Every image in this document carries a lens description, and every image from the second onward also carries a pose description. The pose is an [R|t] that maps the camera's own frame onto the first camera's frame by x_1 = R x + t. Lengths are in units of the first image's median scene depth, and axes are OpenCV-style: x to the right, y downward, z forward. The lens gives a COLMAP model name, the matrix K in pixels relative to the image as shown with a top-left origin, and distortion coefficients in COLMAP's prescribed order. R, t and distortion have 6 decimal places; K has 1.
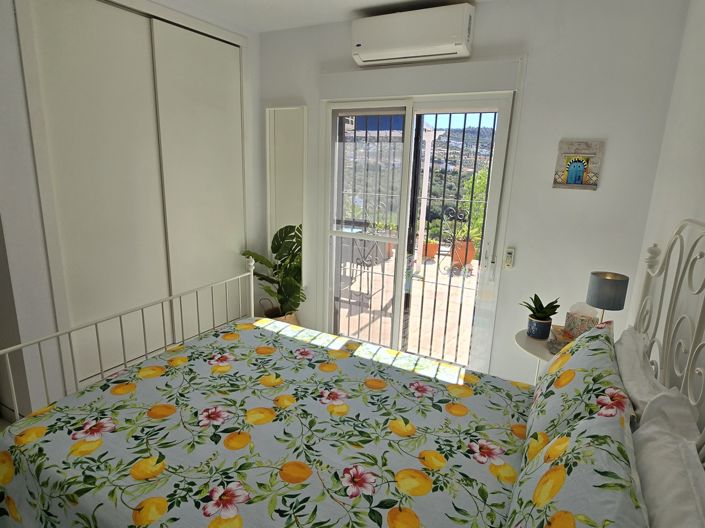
lens RADIAL K [[419.8, 0, 352.8], [0, 419.8, 263.9], [0, 0, 1]] dist [0.006118, -0.005203]
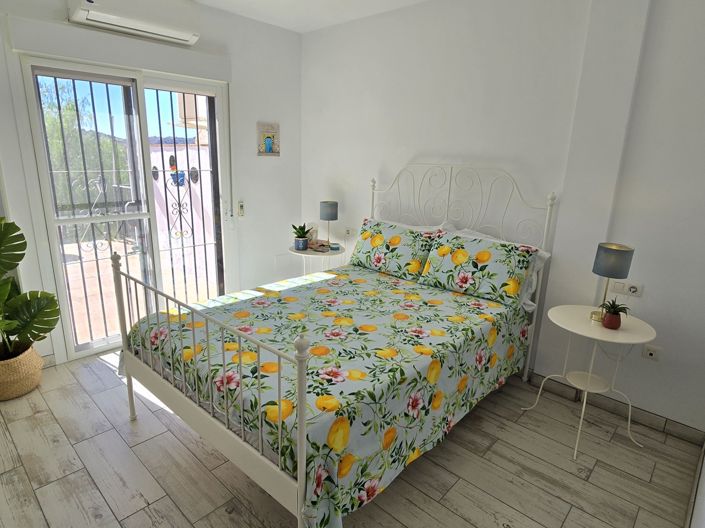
lens RADIAL K [[419.8, 0, 353.0], [0, 419.8, 263.8], [0, 0, 1]] dist [0.006118, -0.005203]
pose [[0.250237, -0.273149, 0.928855, -1.155437], [0.208602, 0.952056, 0.223773, -0.106321], [-0.945445, 0.137765, 0.295219, 0.406508]]
